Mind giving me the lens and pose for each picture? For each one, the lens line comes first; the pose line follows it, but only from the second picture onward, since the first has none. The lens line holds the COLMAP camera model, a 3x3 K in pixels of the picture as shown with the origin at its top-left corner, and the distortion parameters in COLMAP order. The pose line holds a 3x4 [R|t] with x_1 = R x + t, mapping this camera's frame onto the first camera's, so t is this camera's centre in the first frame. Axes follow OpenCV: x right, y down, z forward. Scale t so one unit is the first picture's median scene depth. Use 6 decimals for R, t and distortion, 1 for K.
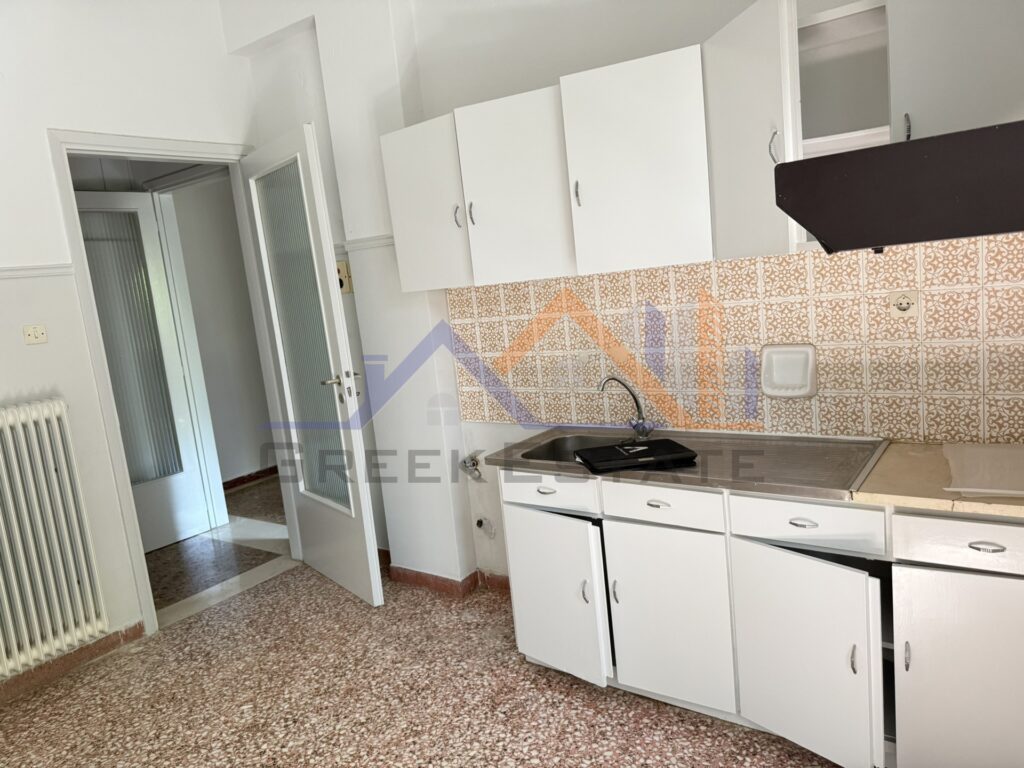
lens RADIAL K [[726.9, 0, 510.6], [0, 726.9, 379.3], [0, 0, 1]] dist [0.087308, -0.127781]
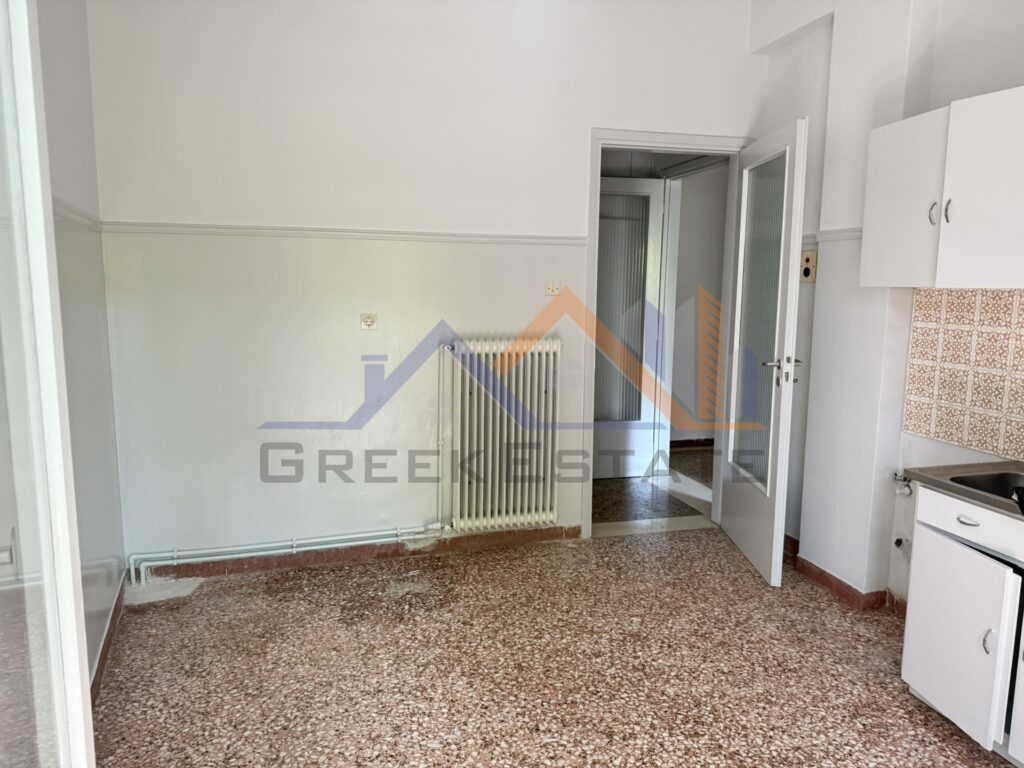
lens RADIAL K [[726.9, 0, 510.6], [0, 726.9, 379.3], [0, 0, 1]] dist [0.087308, -0.127781]
pose [[0.778170, 0.194280, -0.597249, 0.100577], [-0.183457, 0.979793, 0.079689, 0.009942], [0.600663, 0.047558, 0.798087, -0.068837]]
